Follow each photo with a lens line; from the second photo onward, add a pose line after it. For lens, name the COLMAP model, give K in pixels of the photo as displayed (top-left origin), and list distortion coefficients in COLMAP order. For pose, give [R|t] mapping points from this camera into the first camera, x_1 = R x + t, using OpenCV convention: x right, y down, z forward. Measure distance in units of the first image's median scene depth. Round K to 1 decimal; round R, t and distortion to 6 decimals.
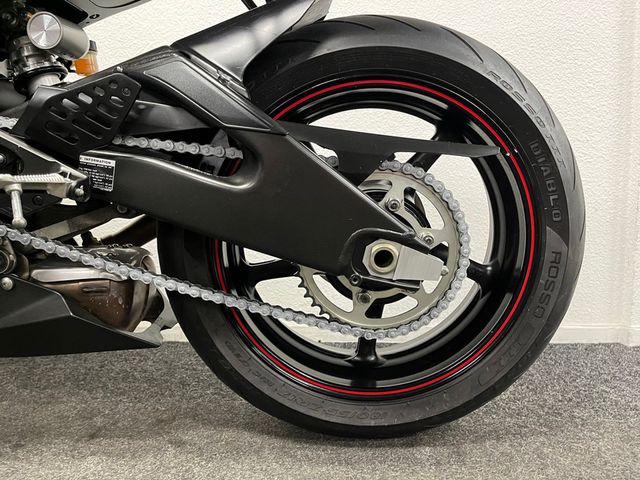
lens RADIAL K [[494.3, 0, 319.5], [0, 494.3, 240.8], [0, 0, 1]] dist [0.044697, -0.019382]
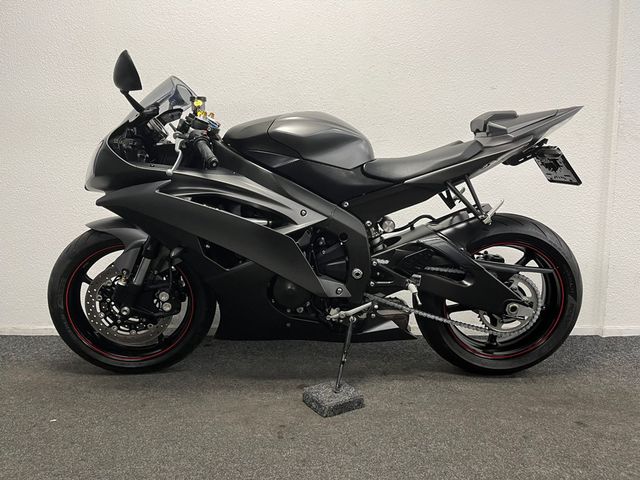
lens RADIAL K [[494.3, 0, 318.5], [0, 494.3, 239.5], [0, 0, 1]] dist [0.044697, -0.019382]
pose [[0.999923, 0.000965, 0.012396, -0.874524], [-0.001282, 0.999672, 0.025597, -0.371062], [-0.012368, -0.025611, 0.999595, -1.575625]]
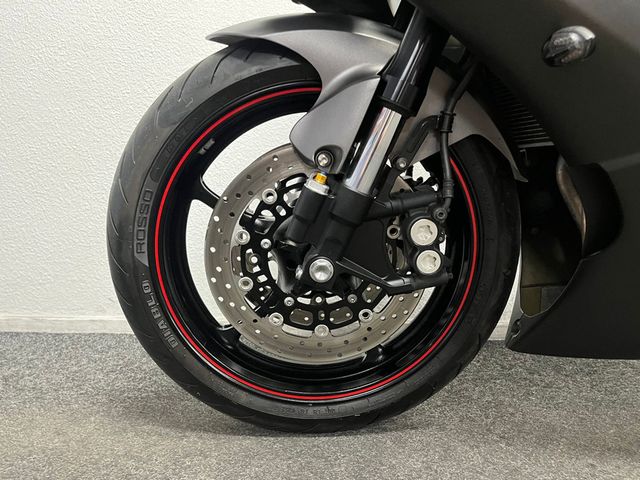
lens RADIAL K [[494.3, 0, 325.6], [0, 494.3, 236.1], [0, 0, 1]] dist [0.044697, -0.019382]
pose [[0.999481, 0.006407, -0.031561, -1.750569], [-0.005749, 0.999765, 0.020899, -0.037047], [0.031687, -0.020707, 0.999283, -0.004655]]
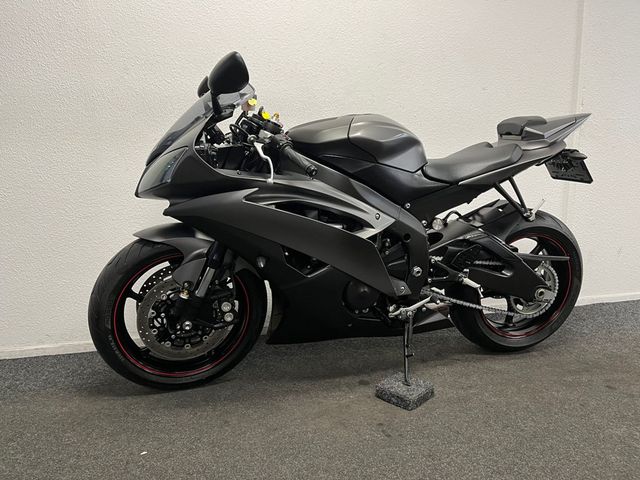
lens RADIAL K [[494.3, 0, 321.6], [0, 494.3, 241.2], [0, 0, 1]] dist [0.044697, -0.019382]
pose [[0.962053, -0.044869, 0.269150, -1.787862], [0.024079, 0.996500, 0.080053, -0.508802], [-0.271800, -0.070534, 0.959766, -1.462925]]
